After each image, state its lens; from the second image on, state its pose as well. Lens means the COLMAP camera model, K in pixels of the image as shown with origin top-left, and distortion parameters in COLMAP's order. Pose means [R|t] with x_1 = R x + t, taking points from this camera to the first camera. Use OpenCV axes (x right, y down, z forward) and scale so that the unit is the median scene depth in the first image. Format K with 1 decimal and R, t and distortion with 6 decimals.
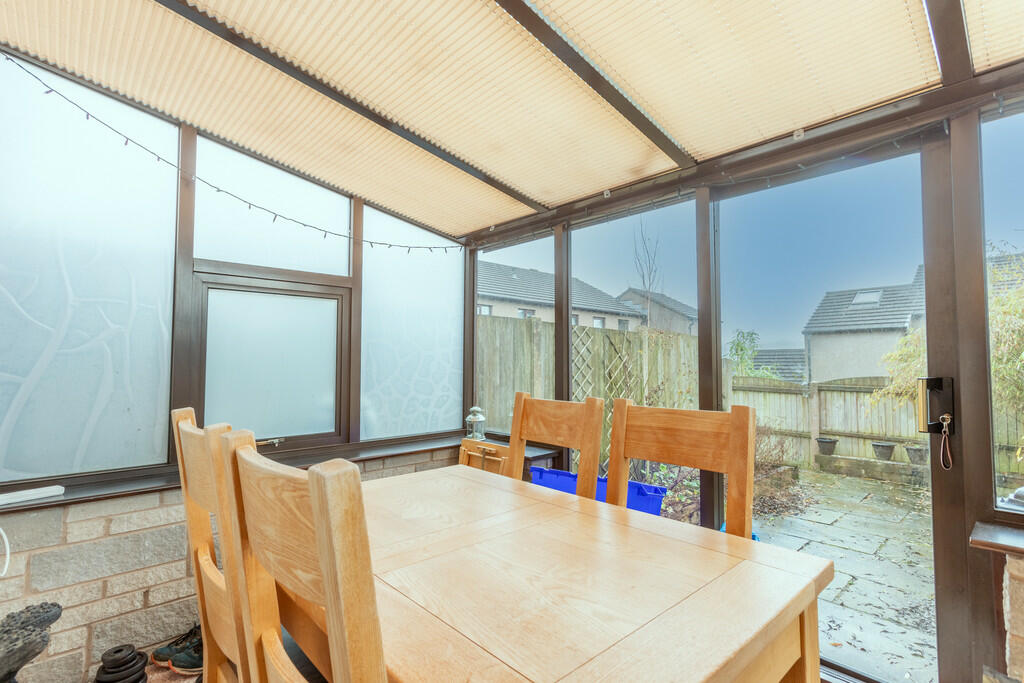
lens RADIAL K [[480.3, 0, 512.0], [0, 480.3, 341.5], [0, 0, 1]] dist [0.002570, 0.000934]
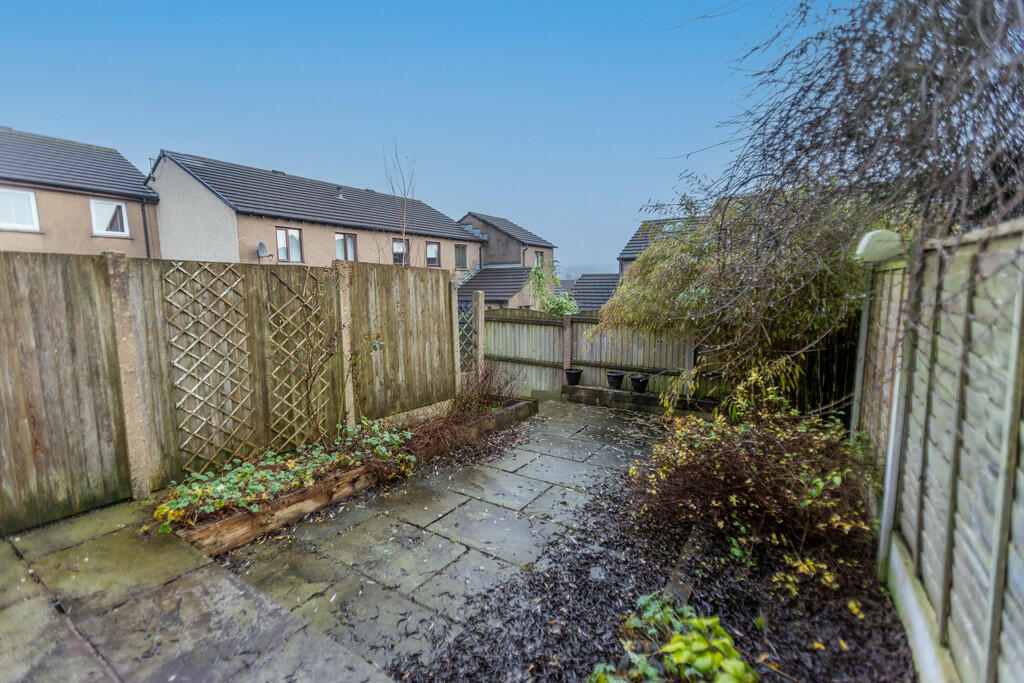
lens RADIAL K [[466.9, 0, 502.3], [0, 466.9, 340.7], [0, 0, 1]] dist [-0.003302, 0.001455]
pose [[0.970592, -0.042024, 0.237034, 0.269020], [0.003319, 0.986888, 0.161375, -0.017799], [-0.240708, -0.155843, 0.958005, 0.095345]]
